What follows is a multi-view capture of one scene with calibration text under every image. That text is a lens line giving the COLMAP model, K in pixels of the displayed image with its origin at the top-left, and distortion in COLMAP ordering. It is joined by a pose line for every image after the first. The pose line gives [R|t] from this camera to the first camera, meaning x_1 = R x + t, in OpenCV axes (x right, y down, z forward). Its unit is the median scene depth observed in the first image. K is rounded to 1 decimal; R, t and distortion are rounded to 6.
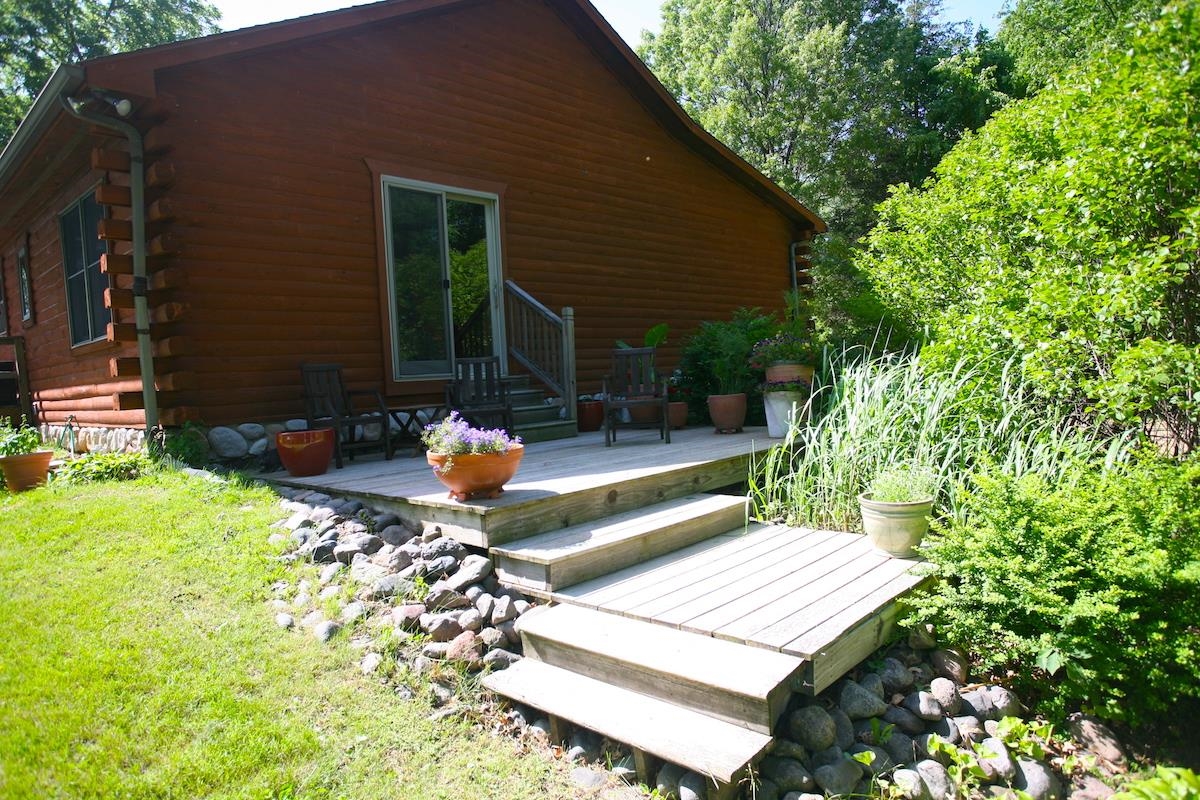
lens RADIAL K [[755.1, 0, 598.9], [0, 755.1, 408.8], [0, 0, 1]] dist [-0.058285, 0.050622]
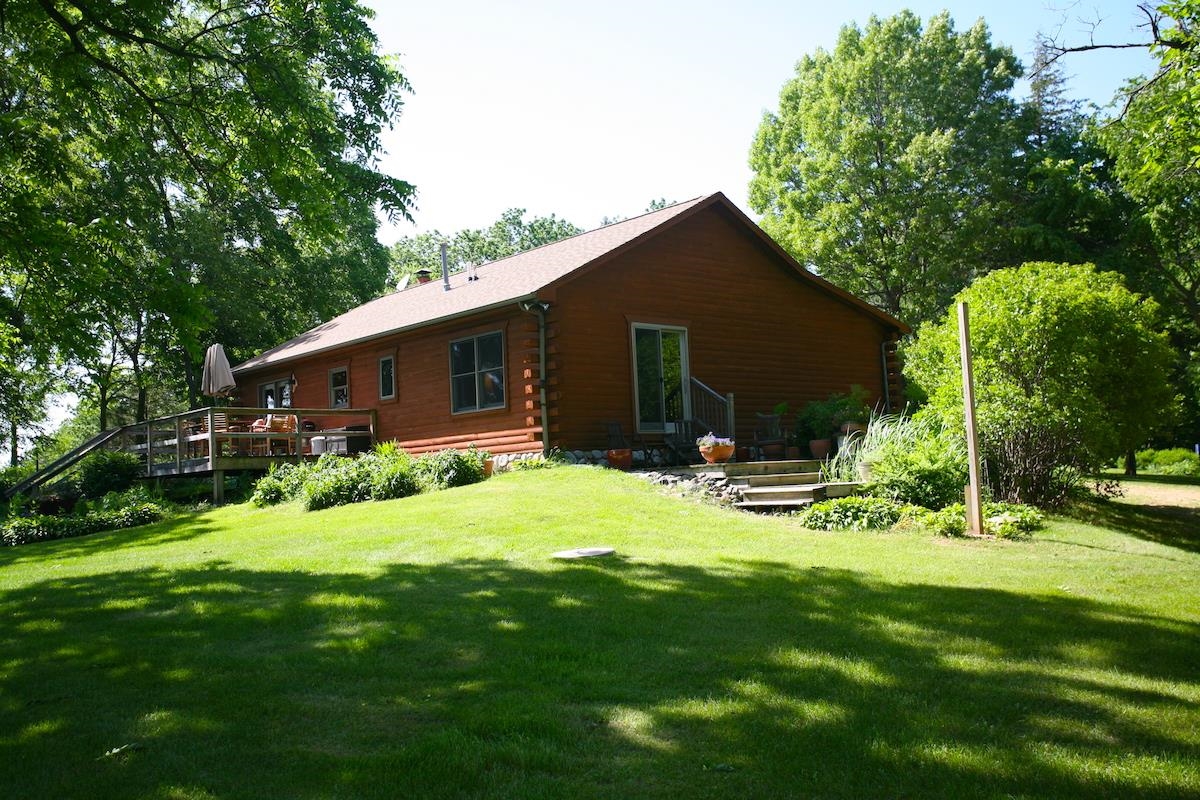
lens RADIAL K [[1139.0, 0, 600.0], [0, 1139.0, 400.0], [0, 0, 1]] dist [0.006092, 0.000286]
pose [[0.997256, 0.000086, -0.074030, -0.148643], [-0.008803, 0.993041, -0.117437, 0.199023], [0.073505, 0.117766, 0.990317, -1.674673]]
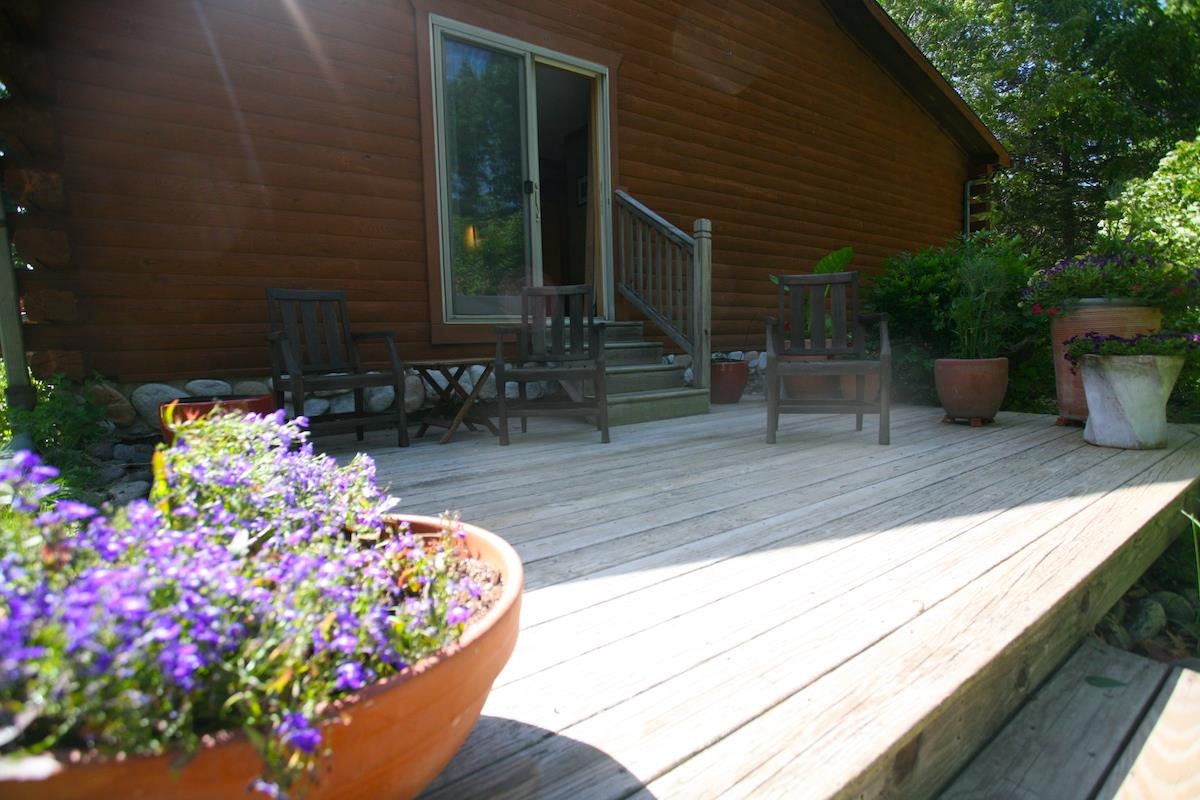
lens RADIAL K [[584.5, 0, 598.8], [0, 584.5, 408.9], [0, 0, 1]] dist [-0.075943, 0.036408]
pose [[0.982077, 0.047436, -0.182411, -0.030878], [-0.033622, 0.996379, 0.078096, -0.004269], [0.185455, -0.070564, 0.980116, 0.473371]]
